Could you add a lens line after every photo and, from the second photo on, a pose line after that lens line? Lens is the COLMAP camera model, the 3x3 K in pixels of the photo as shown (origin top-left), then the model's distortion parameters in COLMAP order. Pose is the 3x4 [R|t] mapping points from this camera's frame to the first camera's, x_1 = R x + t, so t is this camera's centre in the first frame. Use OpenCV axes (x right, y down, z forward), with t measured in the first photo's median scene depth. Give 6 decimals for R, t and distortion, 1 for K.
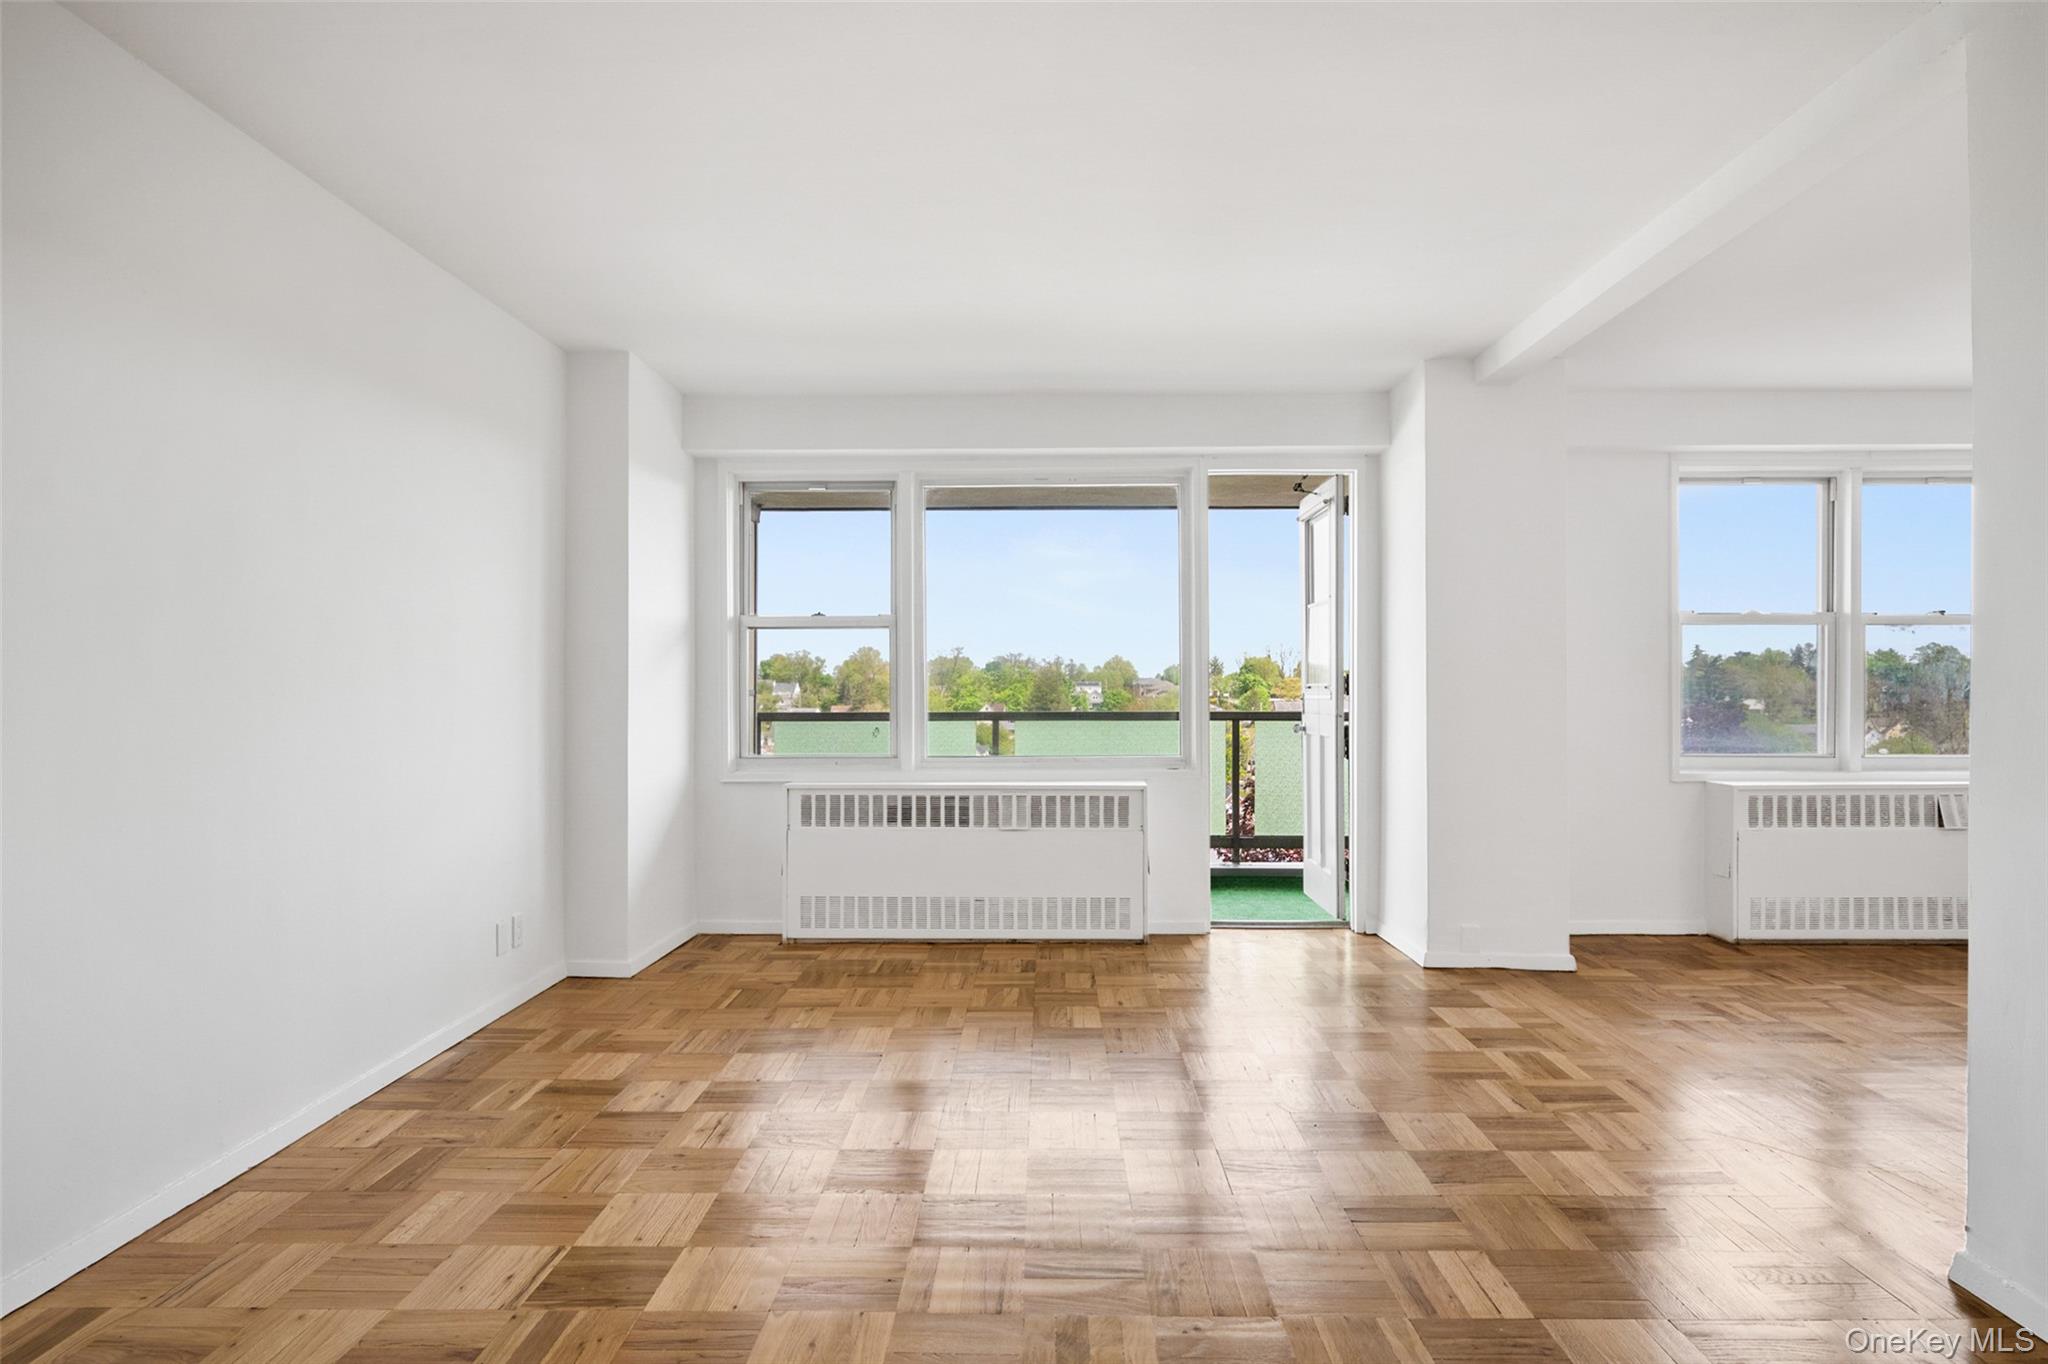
lens RADIAL K [[1076.1, 0, 1025.1], [0, 1076.1, 688.0], [0, 0, 1]] dist [-0.003261, 0.000028]
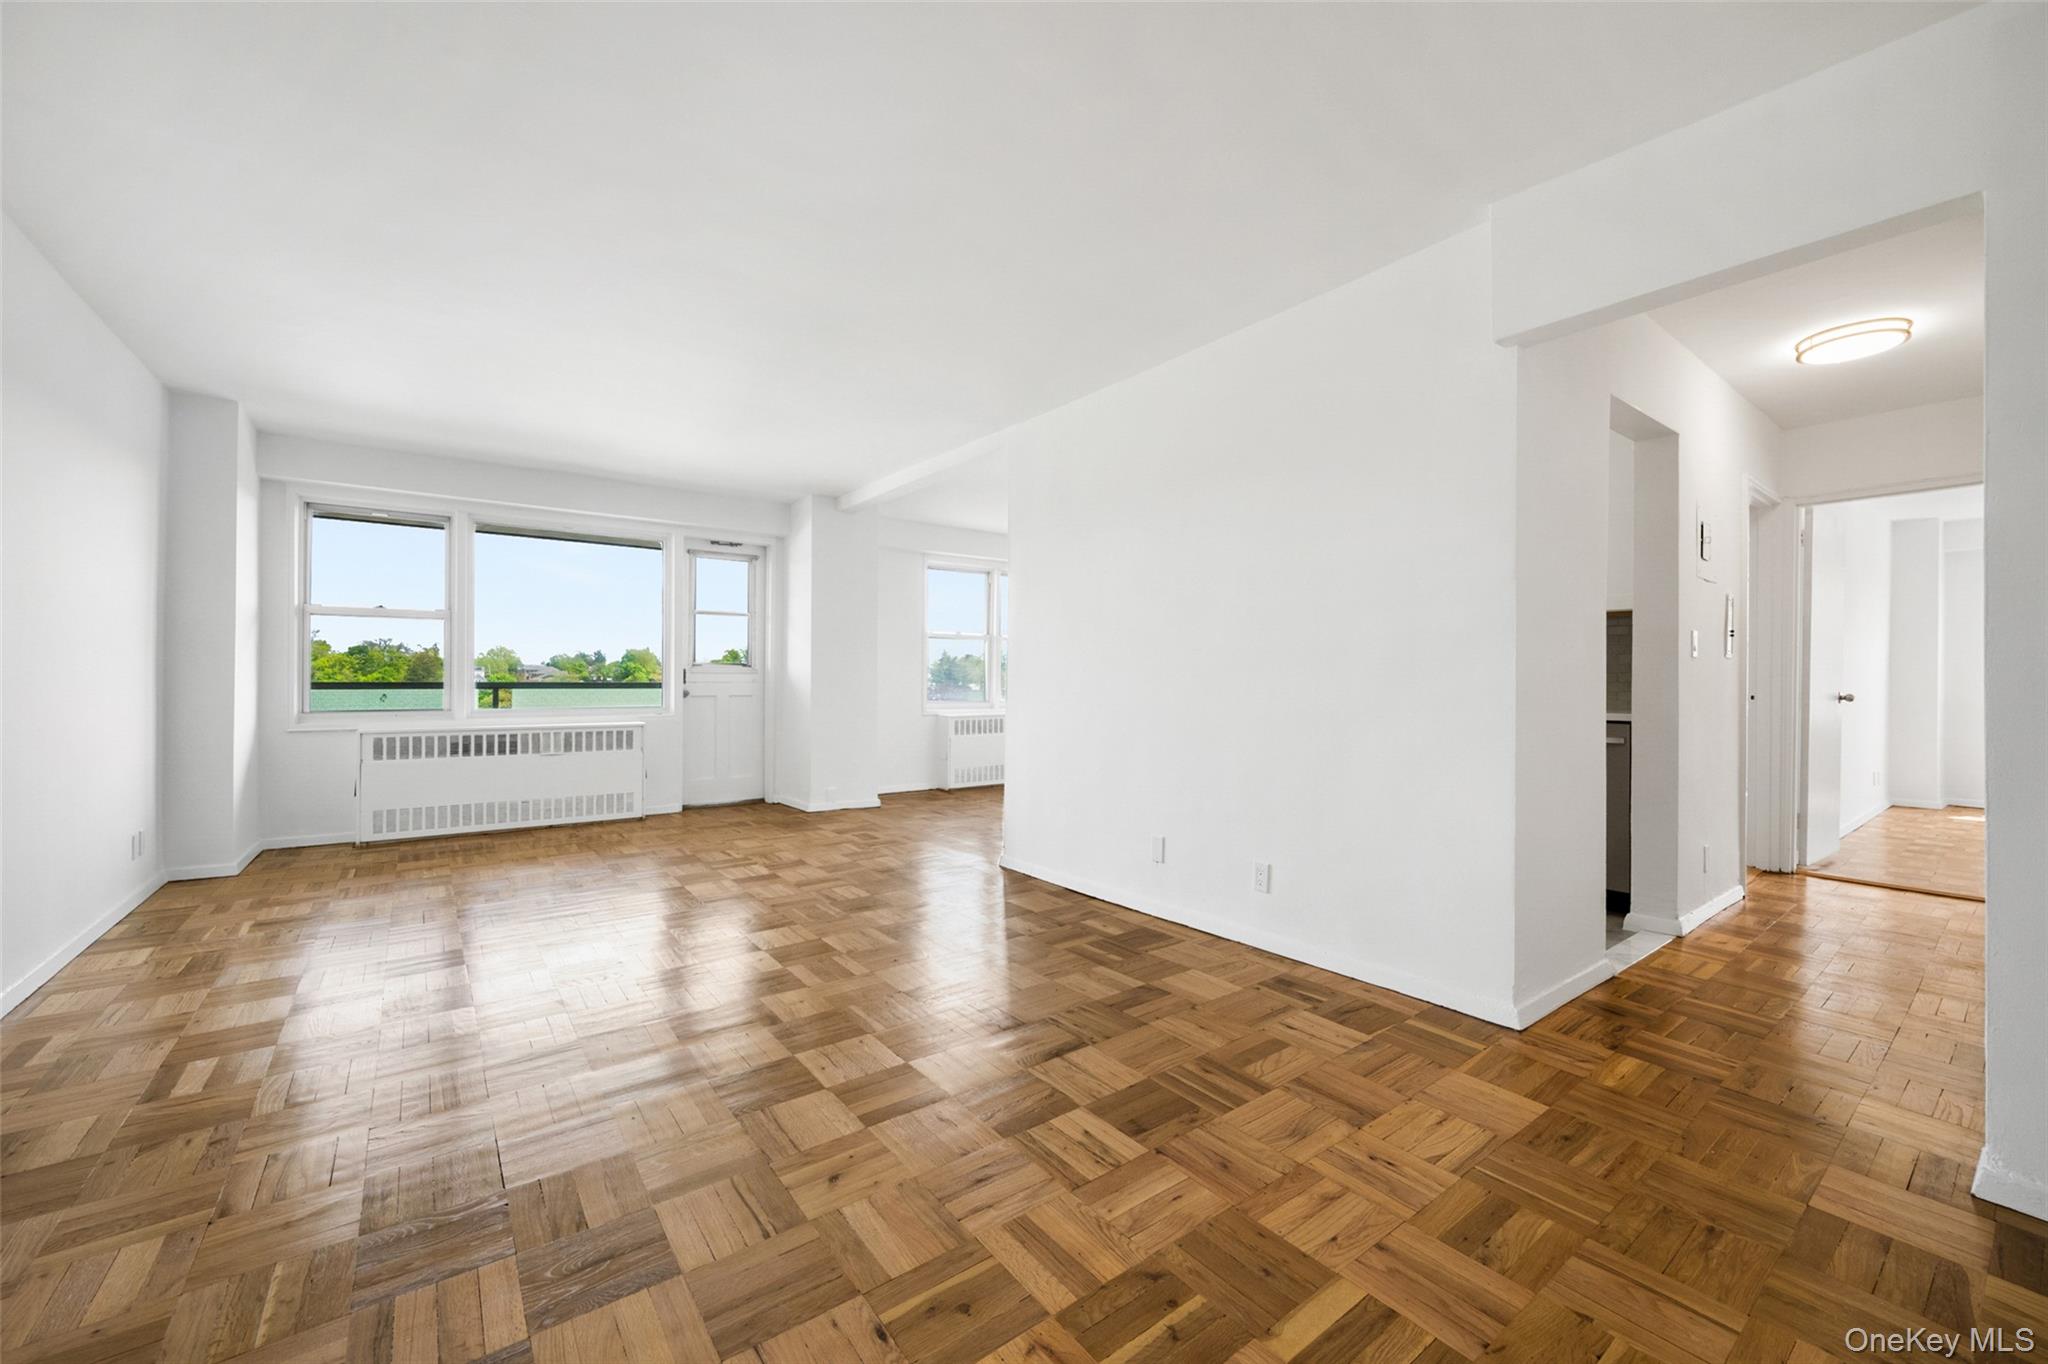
lens RADIAL K [[814.0, 0, 1030.0], [0, 814.0, 676.1], [0, 0, 1]] dist [0.000075, -0.000099]
pose [[0.787740, 0.008235, 0.615952, -0.190163], [-0.008926, 0.999958, -0.001954, 0.015293], [-0.615943, -0.003959, 0.787781, -0.341635]]
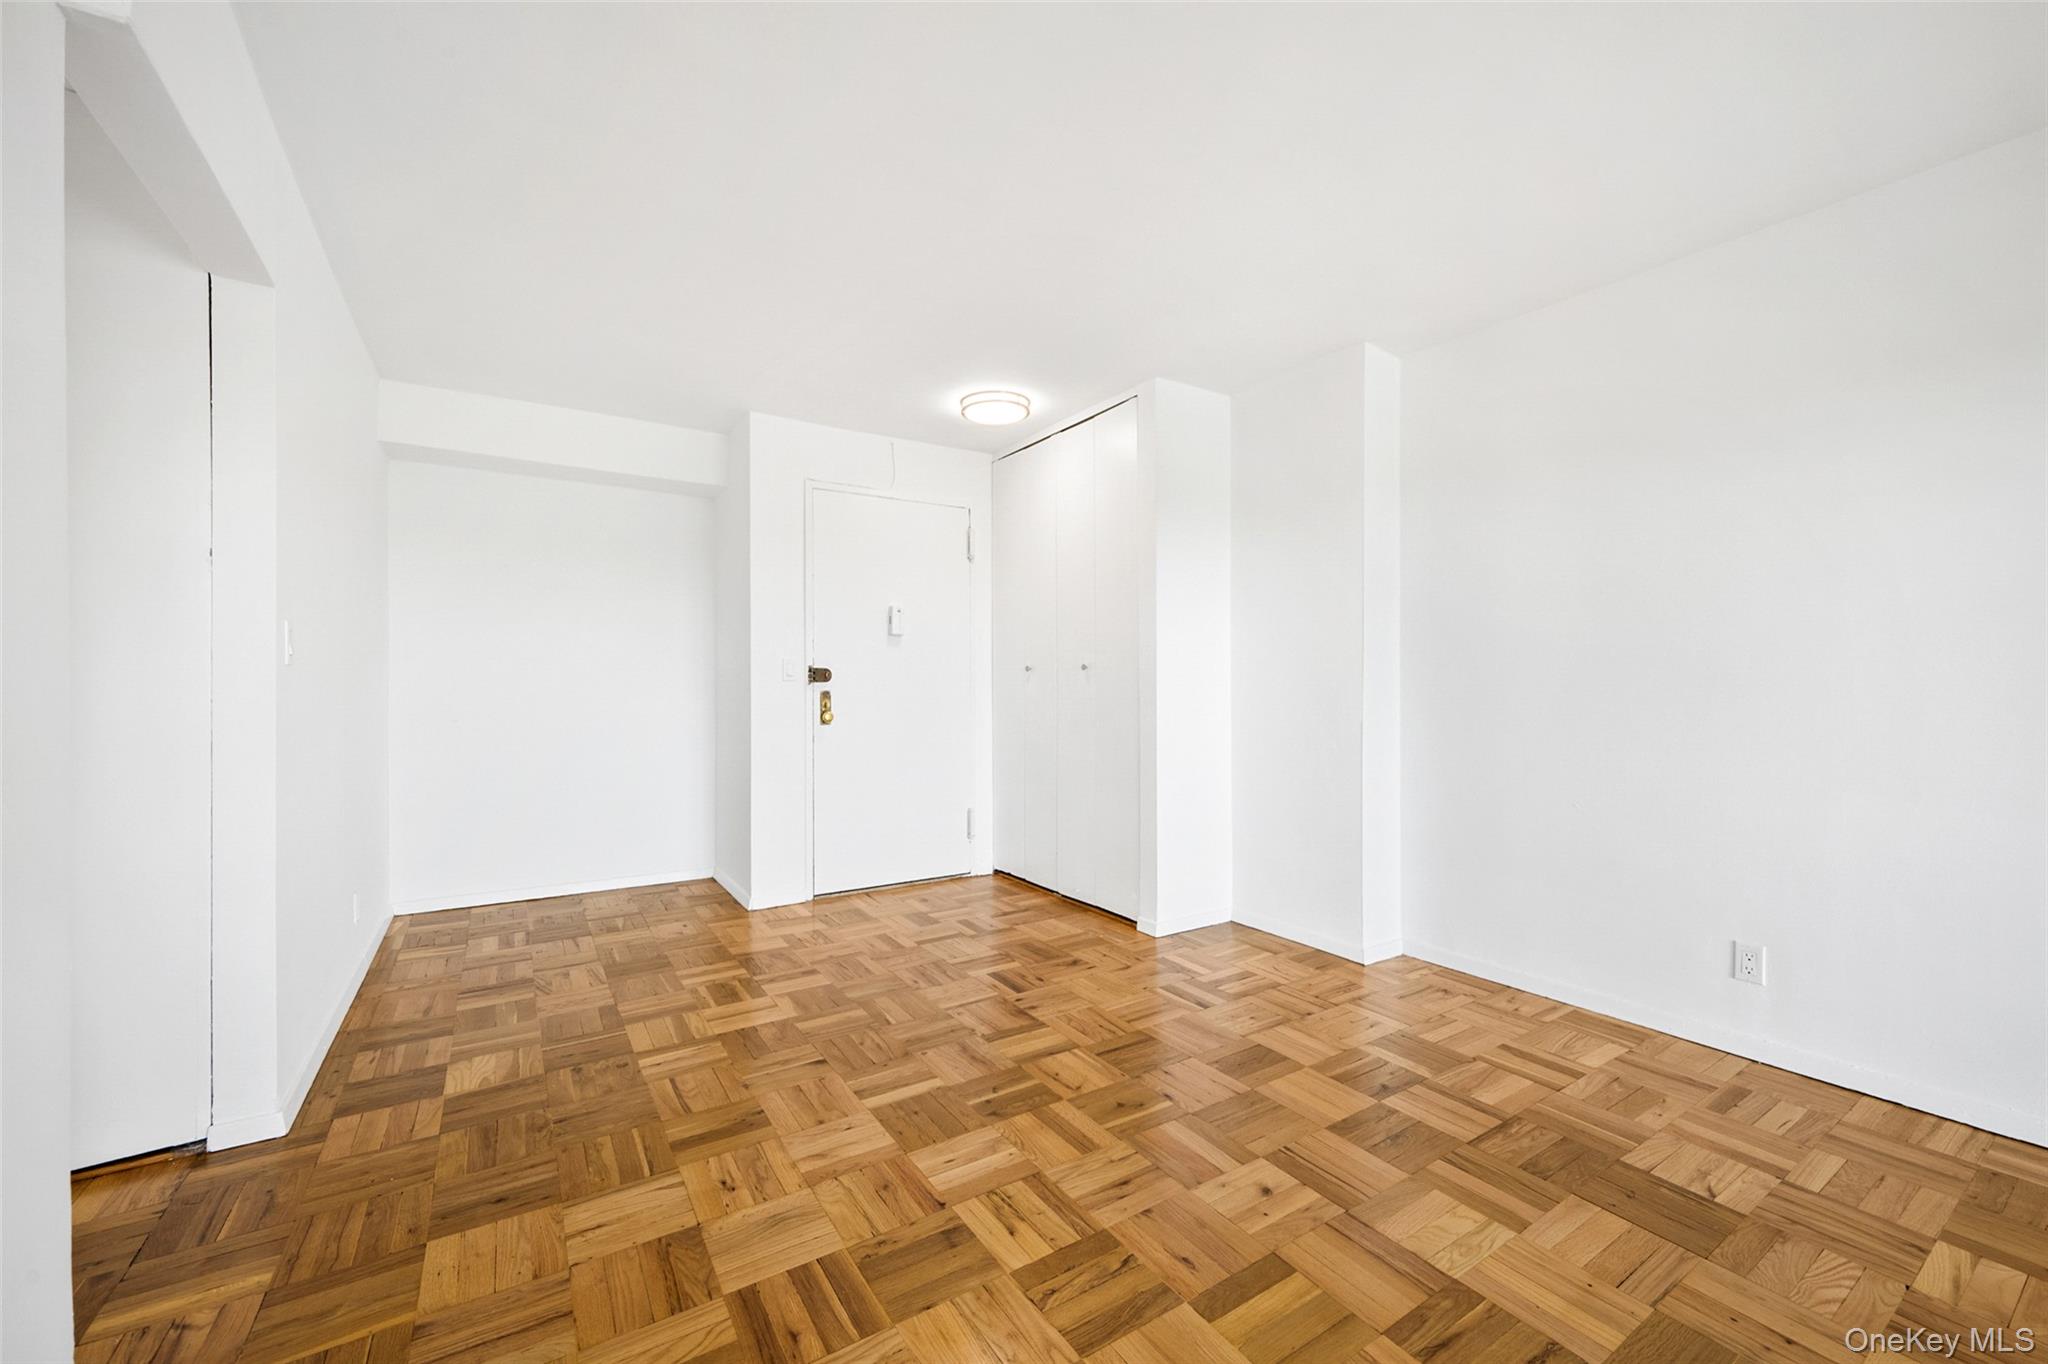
lens RADIAL K [[802.4, 0, 1032.2], [0, 802.4, 683.6], [0, 0, 1]] dist [-0.001433, 0.000688]
pose [[-0.827105, -0.001153, -0.562046, 0.260204], [0.002351, 0.999982, -0.005512, 0.005590], [0.562042, -0.005880, -0.827087, 0.238215]]
